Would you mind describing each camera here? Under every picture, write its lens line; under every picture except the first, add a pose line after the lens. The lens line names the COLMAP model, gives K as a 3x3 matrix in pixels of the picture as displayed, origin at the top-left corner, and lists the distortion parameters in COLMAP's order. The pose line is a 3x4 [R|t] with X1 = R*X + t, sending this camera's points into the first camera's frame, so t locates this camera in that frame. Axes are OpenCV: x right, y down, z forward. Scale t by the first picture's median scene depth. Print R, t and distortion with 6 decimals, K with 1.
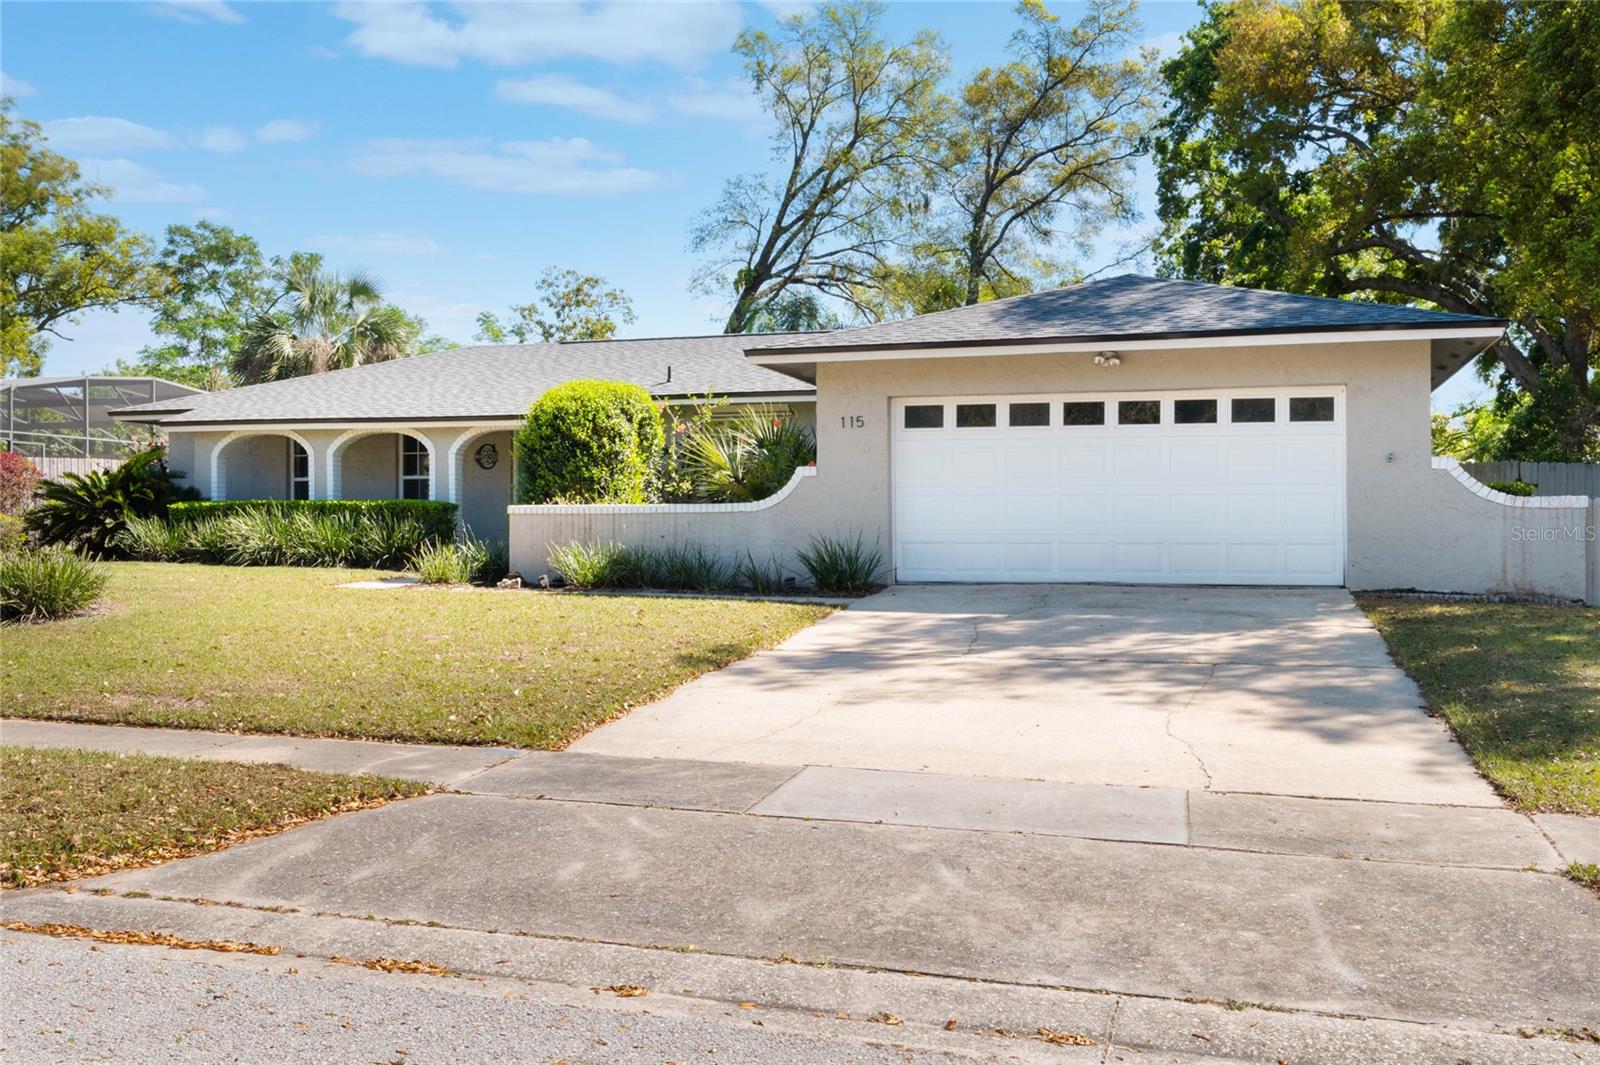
lens RADIAL K [[1539.7, 0, 792.2], [0, 1539.7, 534.7], [0, 0, 1]] dist [-0.006221, 0.000000]
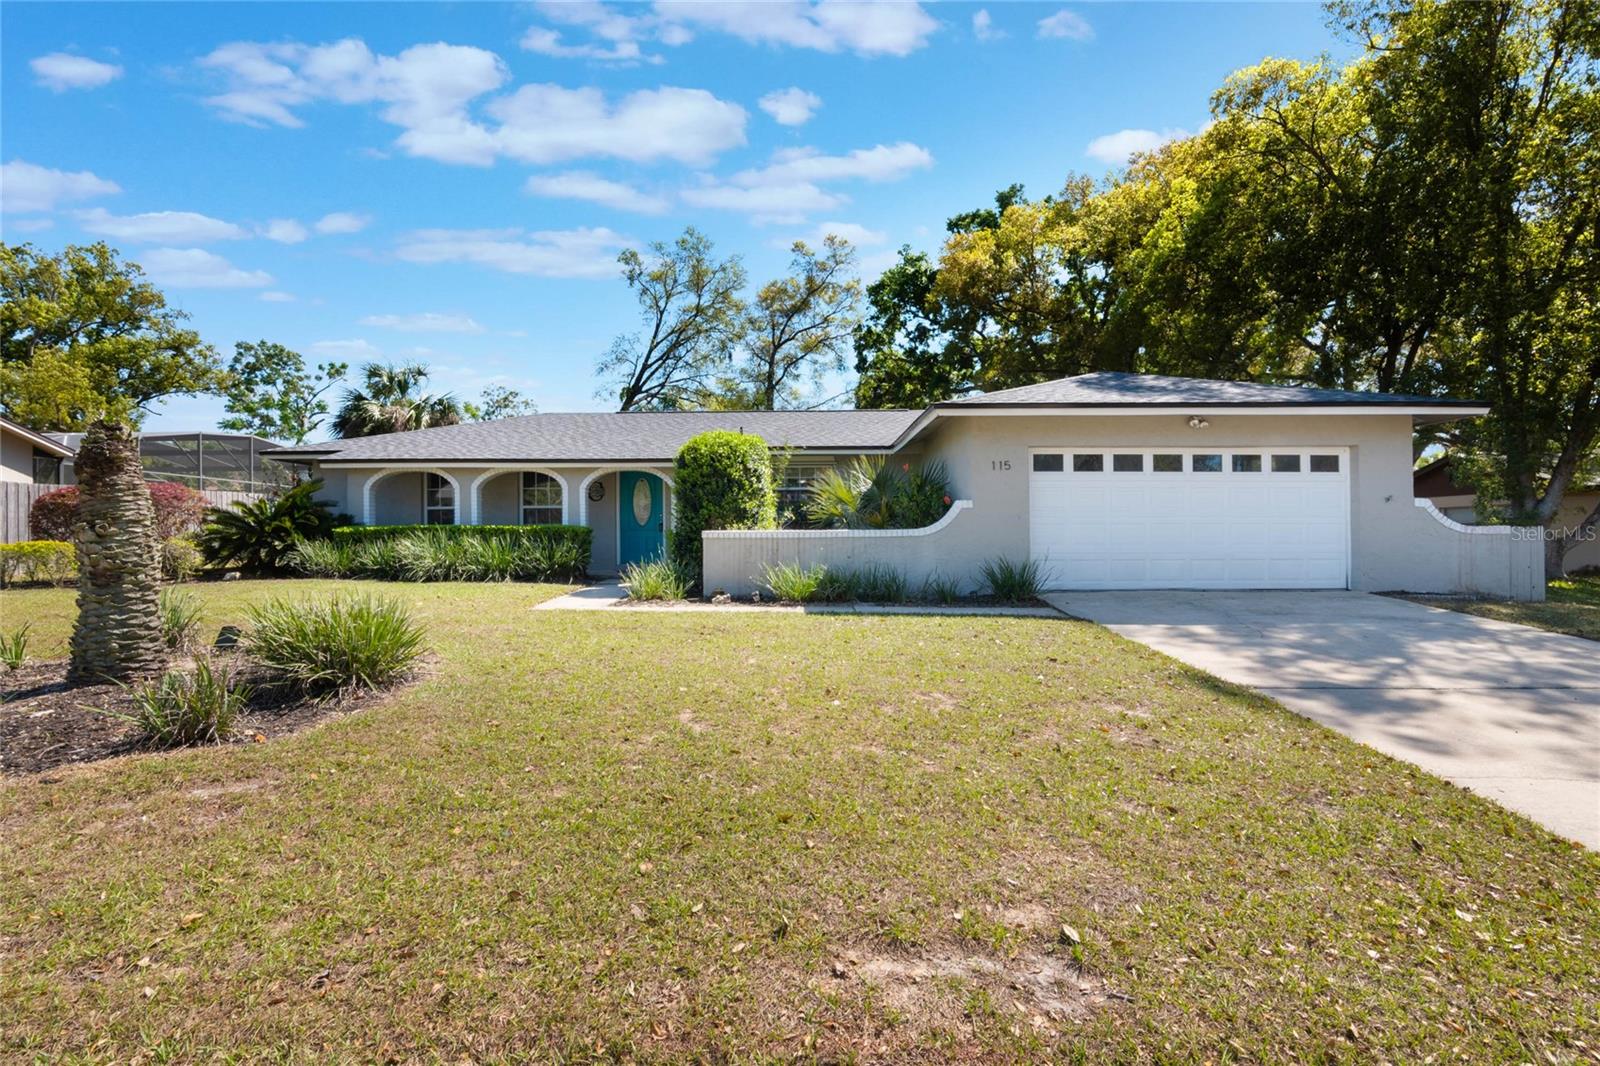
lens RADIAL K [[746.4, 0, 791.5], [0, 746.4, 542.7], [0, 0, 1]] dist [-0.019483, 0.006133]
pose [[0.958213, -0.007184, 0.285965, -0.220069], [0.004653, 0.999944, 0.009528, -0.012063], [-0.286017, -0.007799, 0.958193, 0.335515]]
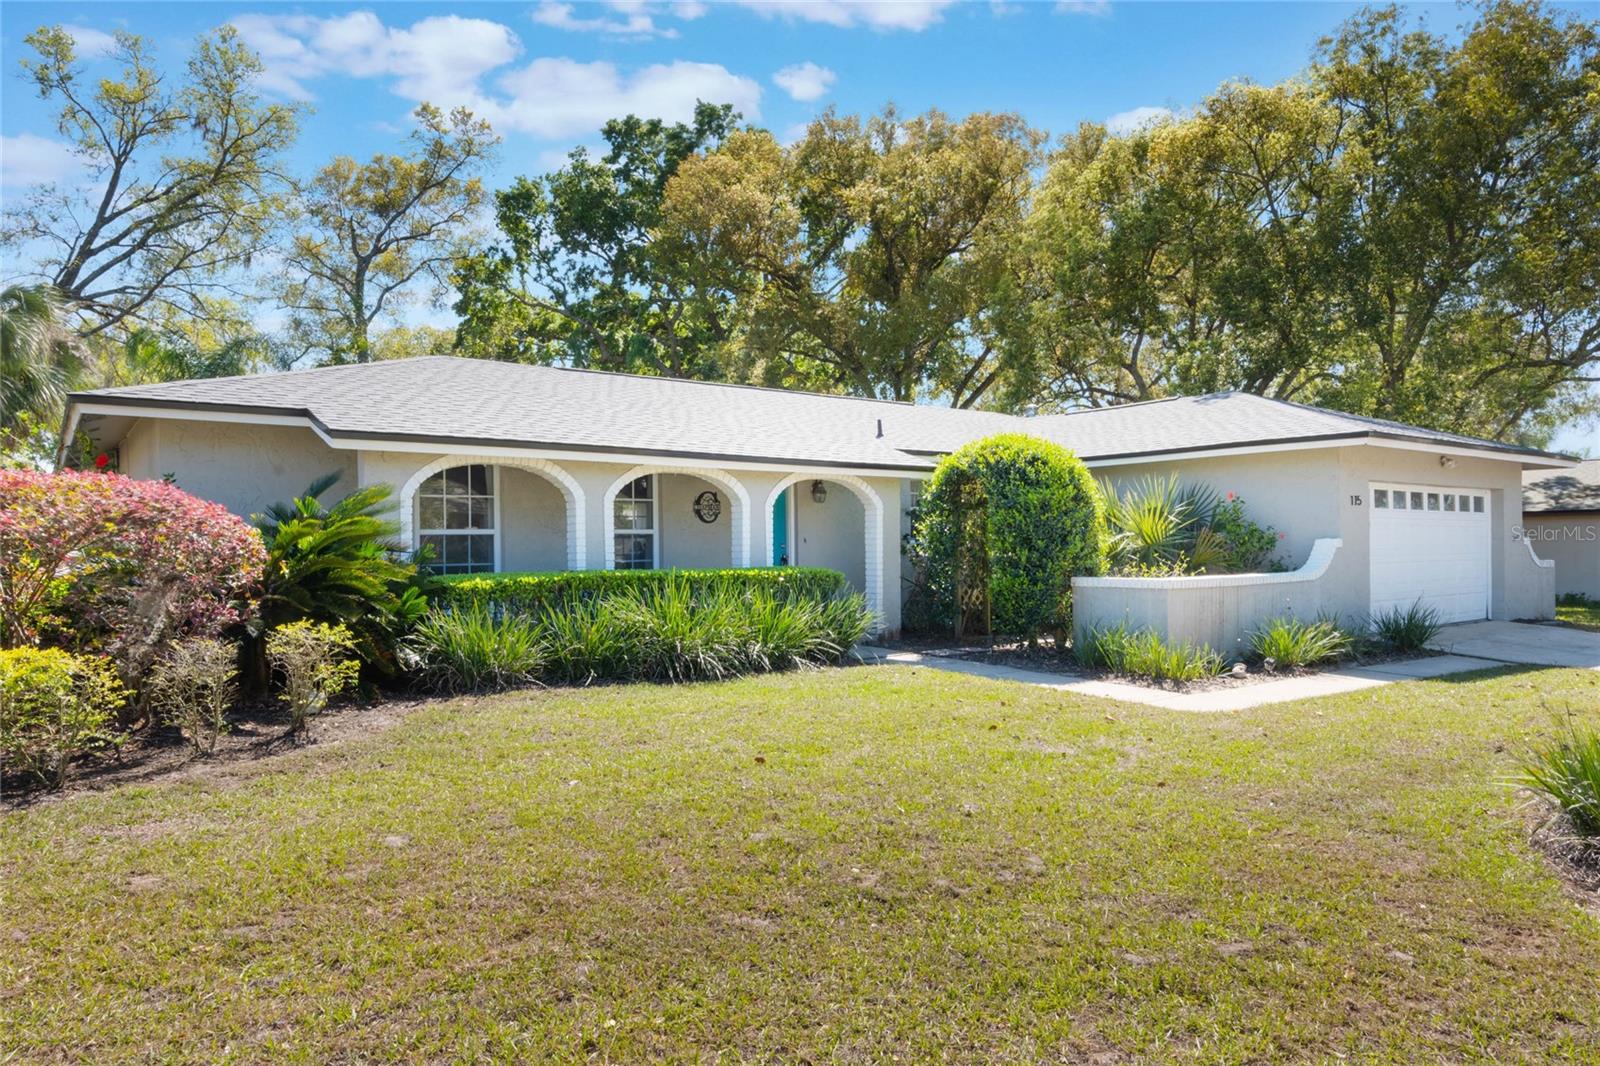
lens RADIAL K [[994.0, 0, 807.6], [0, 994.0, 537.6], [0, 0, 1]] dist [0.010319, 0.003037]
pose [[0.584217, 0.003115, 0.811592, -0.590373], [0.006724, 0.999940, -0.008679, -0.030041], [-0.811570, 0.010527, 0.584161, 0.655169]]
